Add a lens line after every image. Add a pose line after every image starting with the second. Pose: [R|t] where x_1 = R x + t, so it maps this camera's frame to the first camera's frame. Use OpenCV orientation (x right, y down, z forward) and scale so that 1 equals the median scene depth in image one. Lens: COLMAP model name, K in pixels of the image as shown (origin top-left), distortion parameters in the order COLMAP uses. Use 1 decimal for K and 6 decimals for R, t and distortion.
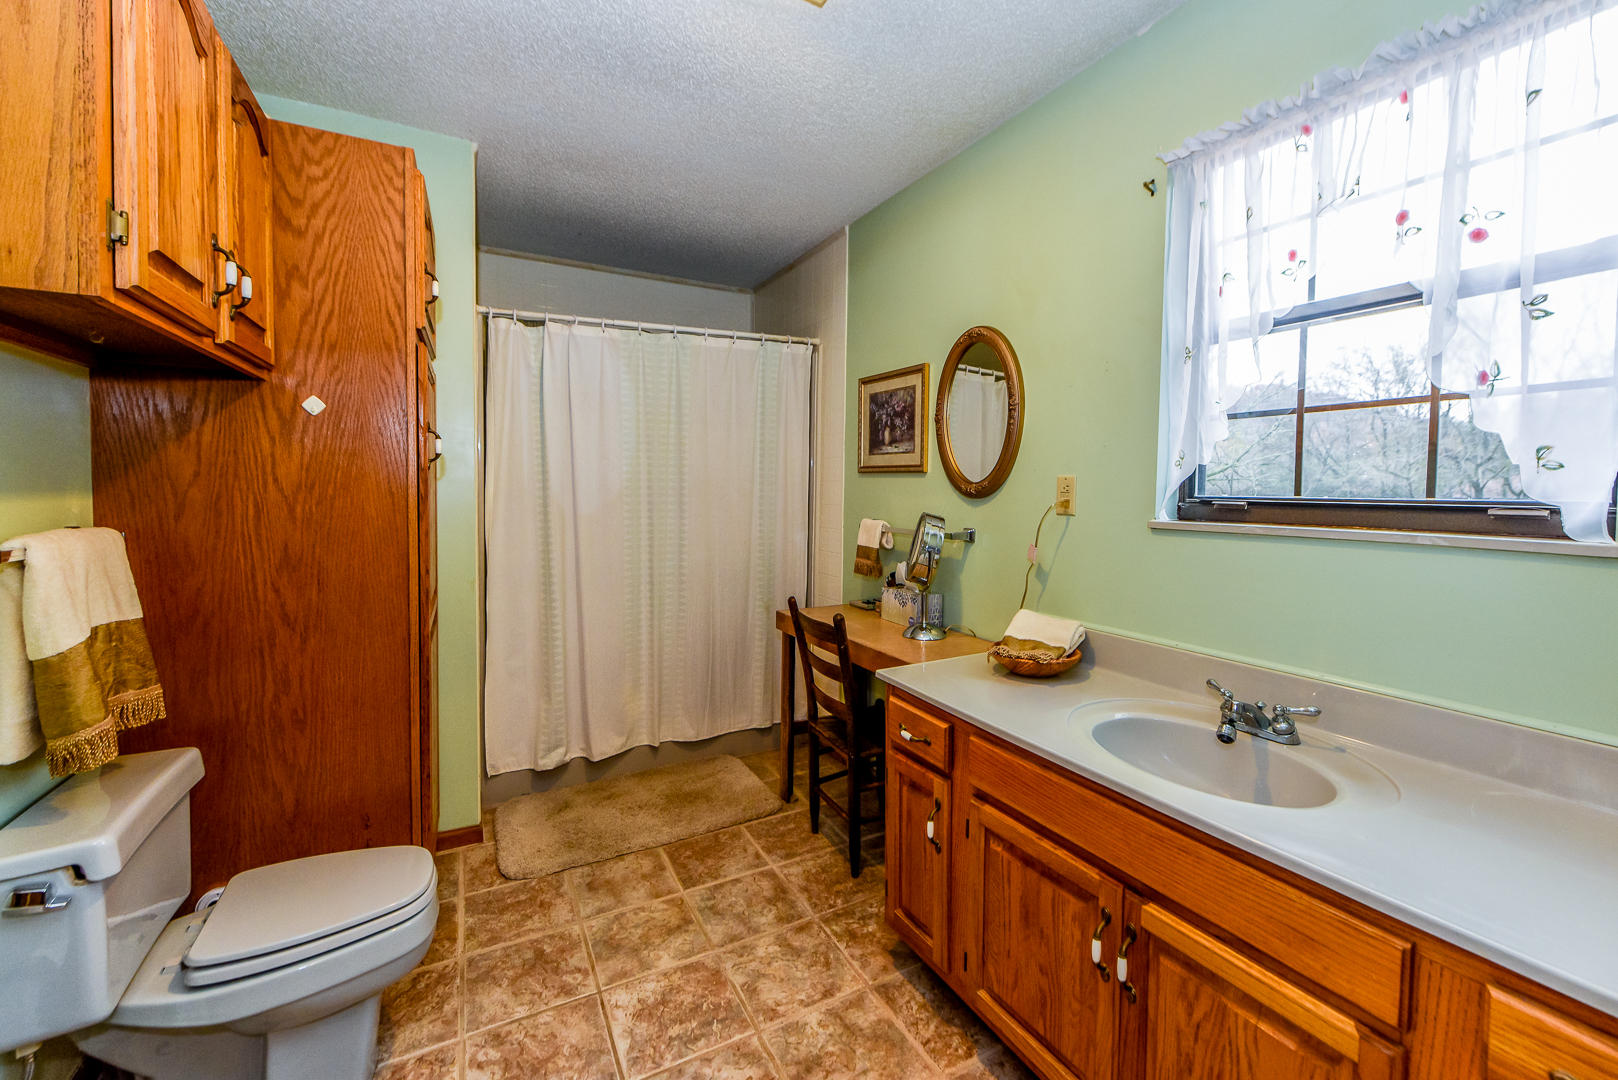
lens RADIAL K [[684.2, 0, 857.3], [0, 684.2, 514.2], [0, 0, 1]] dist [-0.001976, -0.000701]
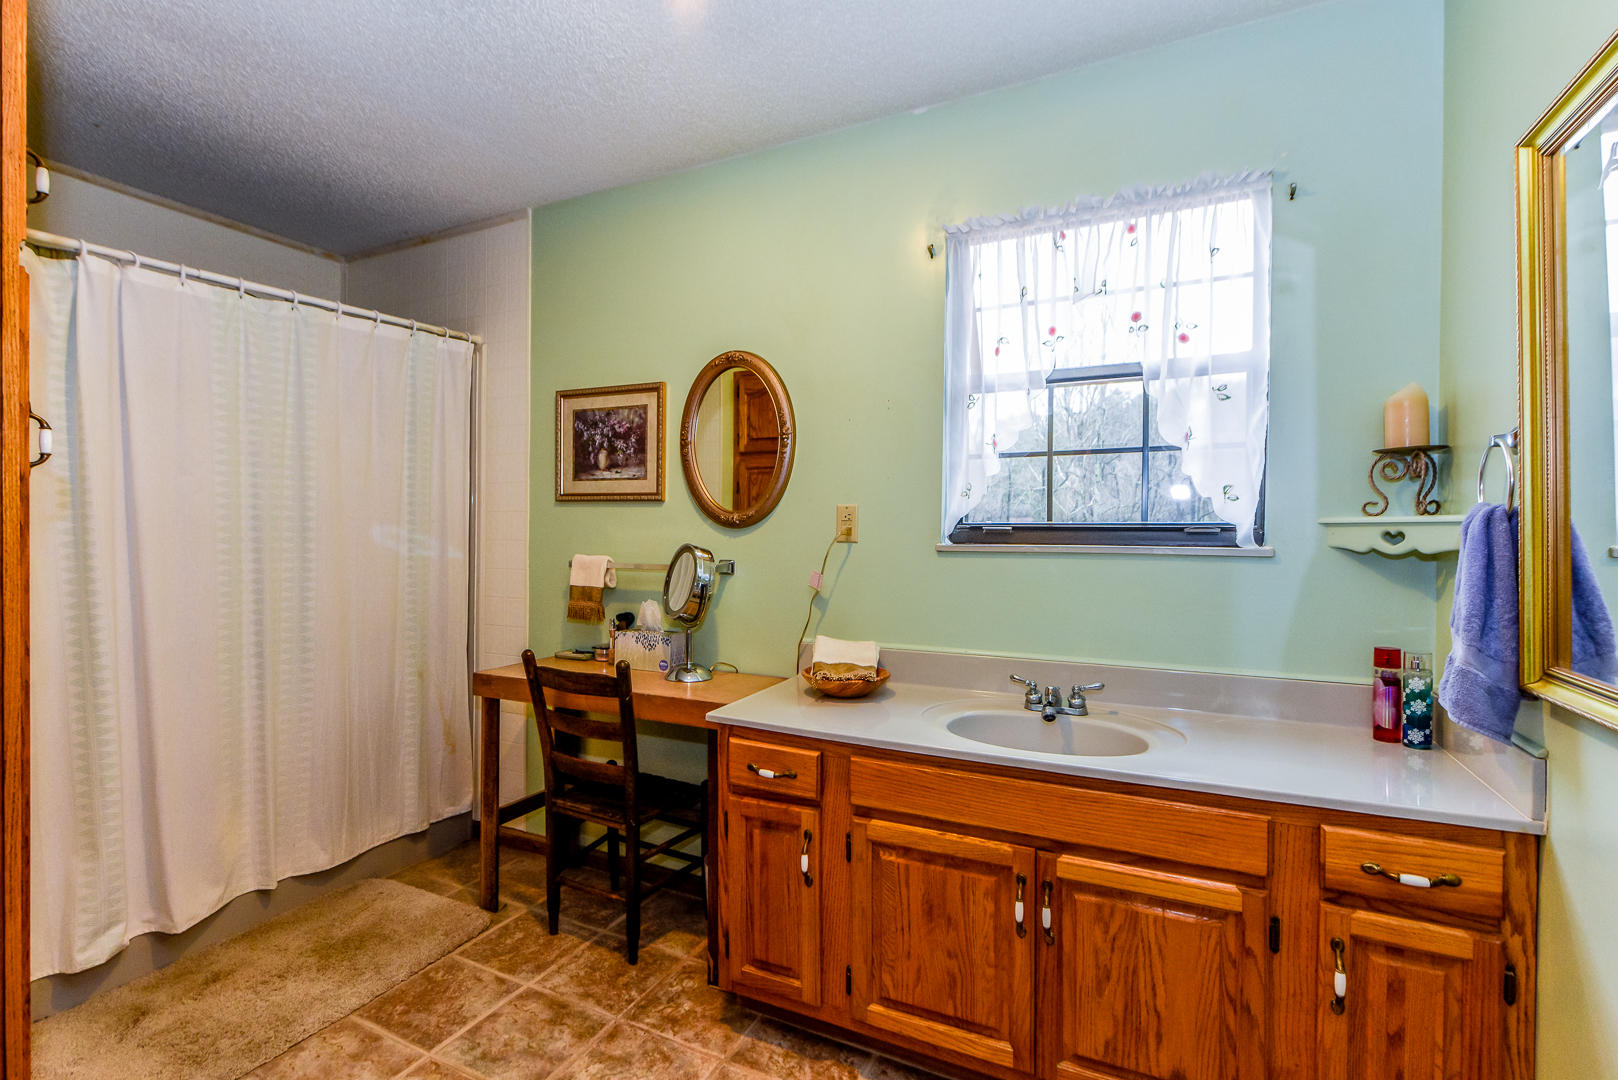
lens RADIAL K [[755.1, 0, 809.0], [0, 755.1, 540.0], [0, 0, 1]] dist [0.014229, -0.008785]
pose [[0.834648, -0.013455, 0.550619, -0.326472], [0.024706, 0.999610, -0.013024, 0.009759], [-0.550229, 0.024474, 0.834655, 0.056858]]
